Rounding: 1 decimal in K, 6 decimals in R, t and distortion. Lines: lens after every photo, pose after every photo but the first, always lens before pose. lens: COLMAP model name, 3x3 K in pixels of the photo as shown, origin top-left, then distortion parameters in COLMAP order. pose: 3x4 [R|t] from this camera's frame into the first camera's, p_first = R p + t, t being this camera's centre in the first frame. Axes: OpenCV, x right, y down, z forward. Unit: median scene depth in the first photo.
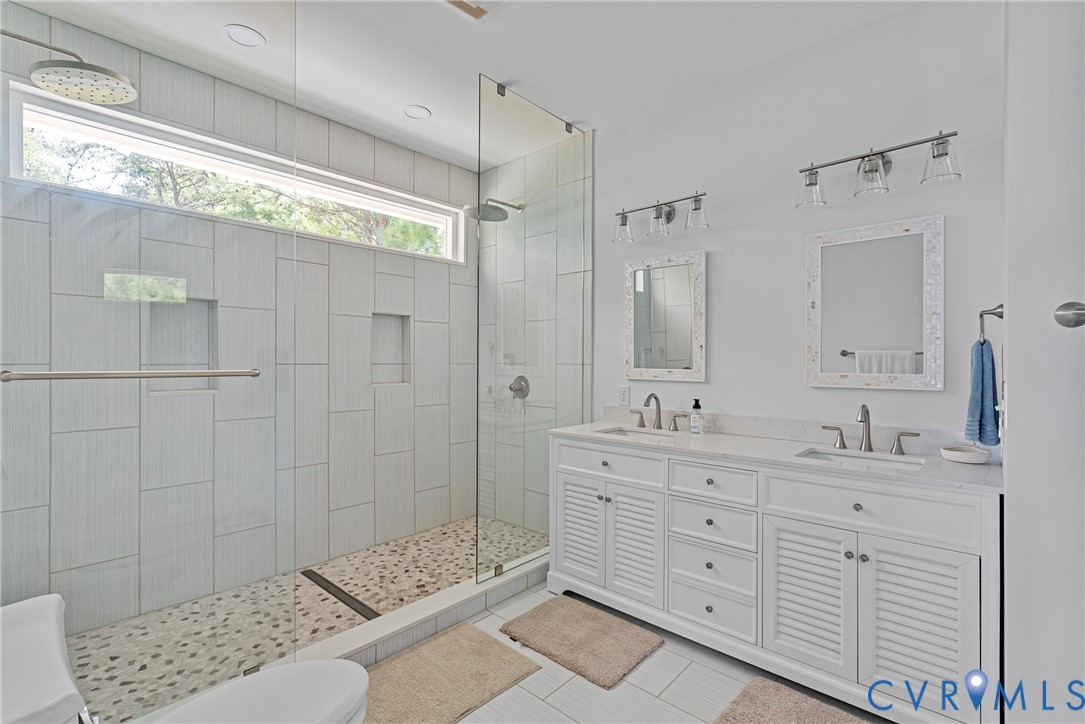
lens RADIAL K [[486.9, 0, 541.6], [0, 486.9, 364.3], [0, 0, 1]] dist [-0.005039, 0.002537]
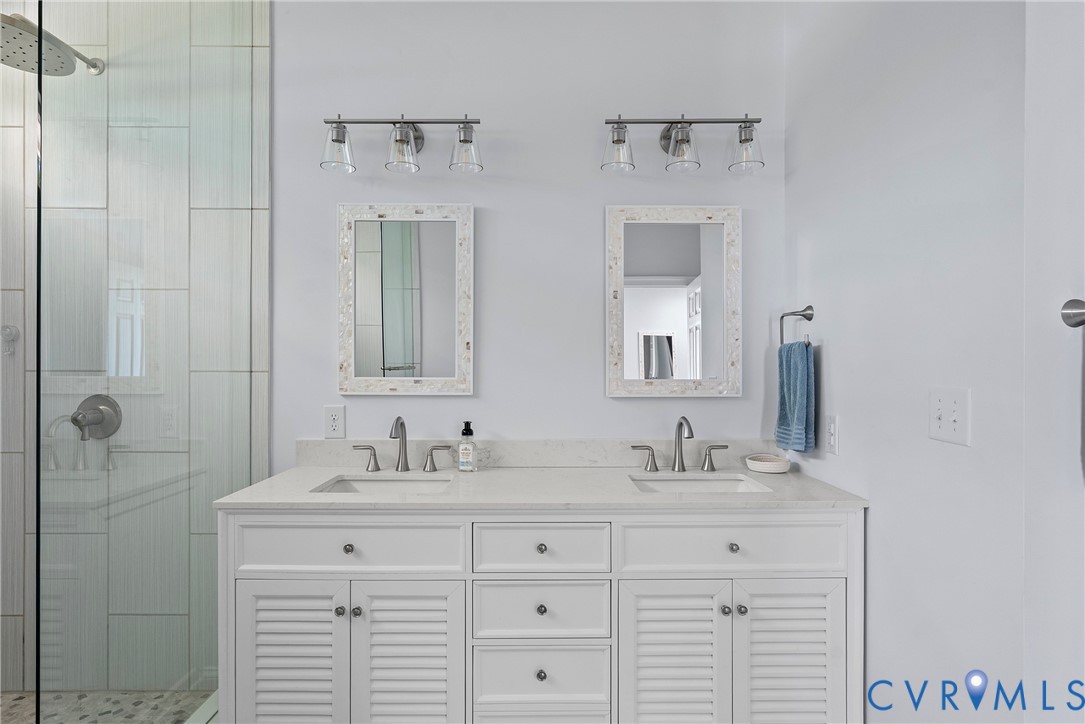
lens RADIAL K [[569.0, 0, 540.5], [0, 569.0, 366.0], [0, 0, 1]] dist [-0.003445, -0.002209]
pose [[0.737386, -0.004689, 0.675455, -0.144799], [0.006812, 0.999977, -0.000494, -0.004558], [-0.675437, 0.004965, 0.737401, 0.354896]]
